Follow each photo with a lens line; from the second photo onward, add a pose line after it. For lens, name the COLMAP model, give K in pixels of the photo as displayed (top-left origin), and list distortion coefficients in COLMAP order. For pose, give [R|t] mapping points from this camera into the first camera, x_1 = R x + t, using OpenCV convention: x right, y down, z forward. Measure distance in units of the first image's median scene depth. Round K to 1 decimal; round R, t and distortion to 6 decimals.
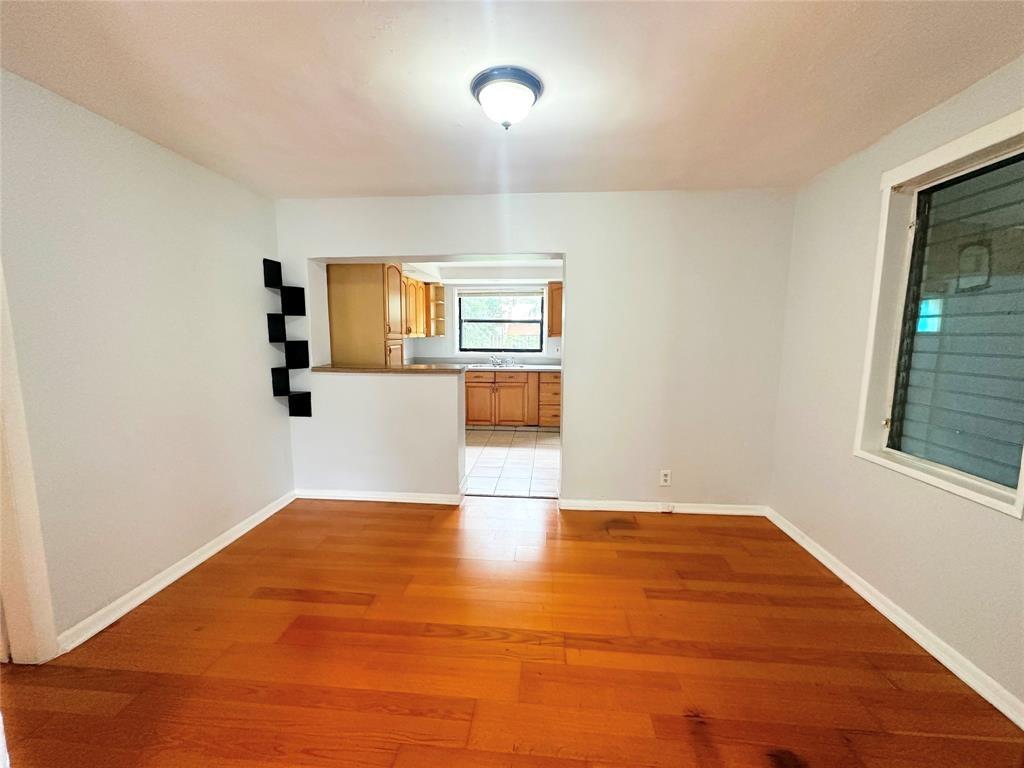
lens RADIAL K [[408.1, 0, 512.0], [0, 408.1, 384.0], [0, 0, 1]] dist [-0.001597, -0.000185]
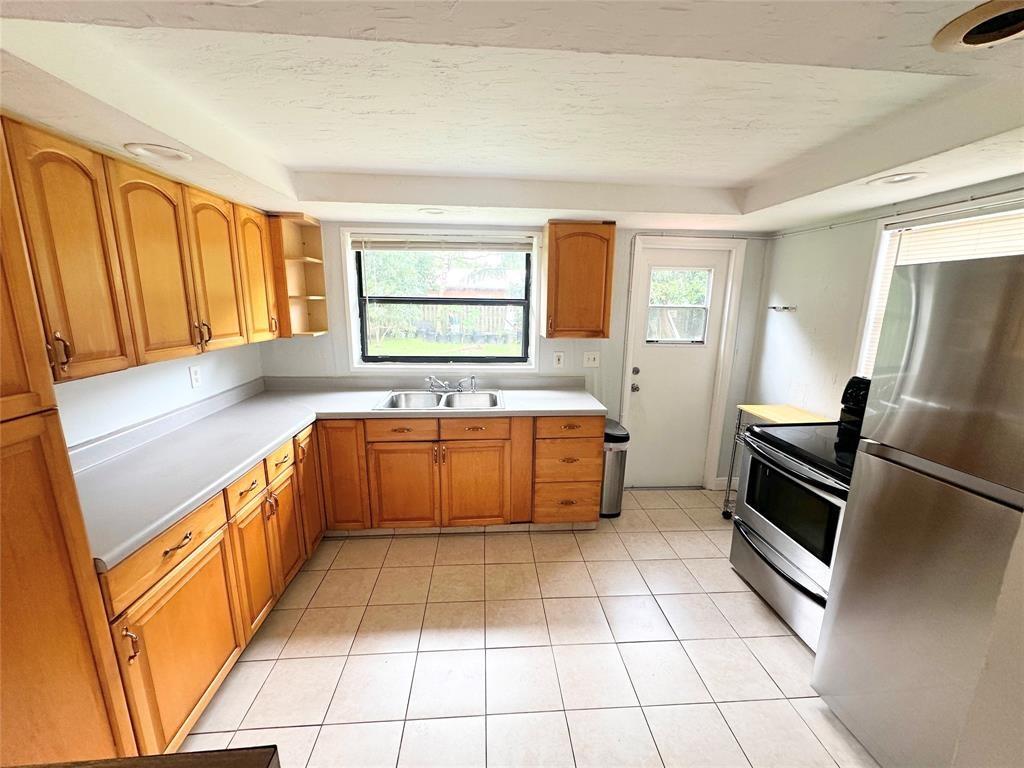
lens RADIAL K [[408.1, 0, 512.0], [0, 408.1, 384.0], [0, 0, 1]] dist [-0.001597, -0.000185]
pose [[0.987435, -0.026265, 0.155825, -0.036737], [0.013609, 0.996561, 0.081737, -0.123661], [-0.157436, -0.078590, 0.984397, 0.646277]]
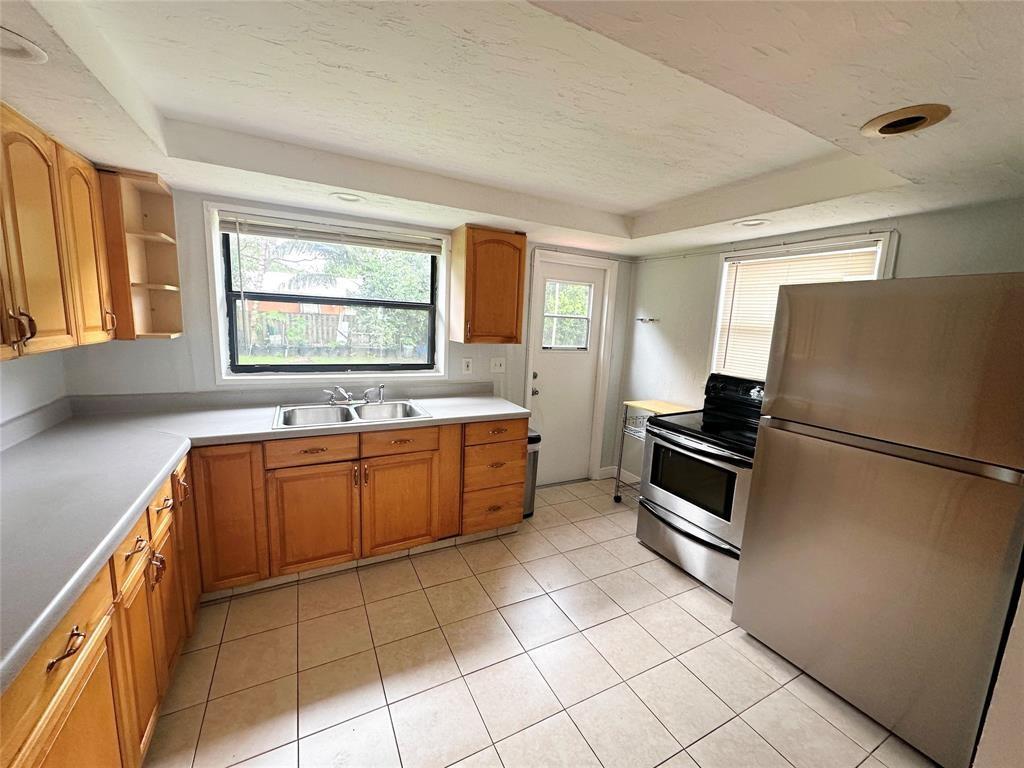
lens RADIAL K [[408.1, 0, 512.0], [0, 408.1, 384.0], [0, 0, 1]] dist [-0.001597, -0.000185]
pose [[0.842207, -0.053058, 0.536538, -0.151515], [0.026039, 0.997988, 0.057818, -0.114703], [-0.538526, -0.034724, 0.841893, 0.700212]]
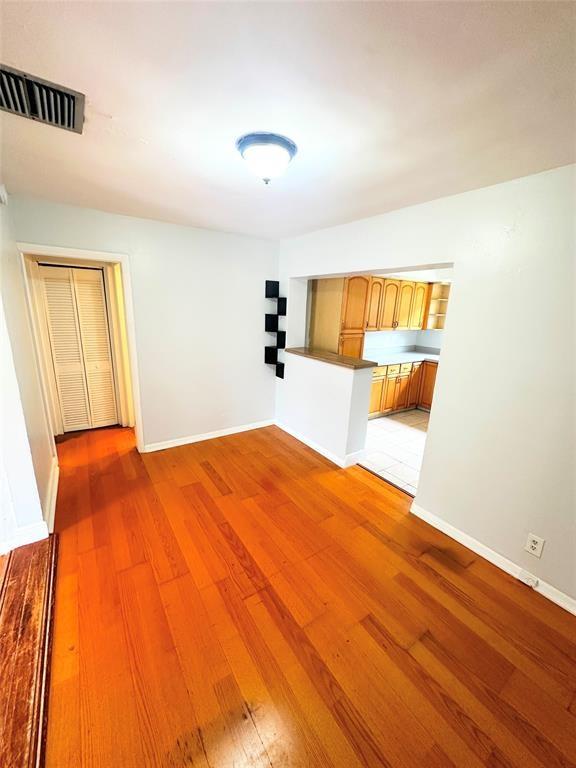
lens RADIAL K [[306.1, 0, 288.0], [0, 306.1, 384.0], [0, 0, 1]] dist [-0.001597, -0.000185]
pose [[0.629571, 0.214630, -0.746709, 0.301718], [-0.132552, 0.976667, 0.168969, -0.076106], [0.765553, -0.007400, 0.643331, 0.167066]]
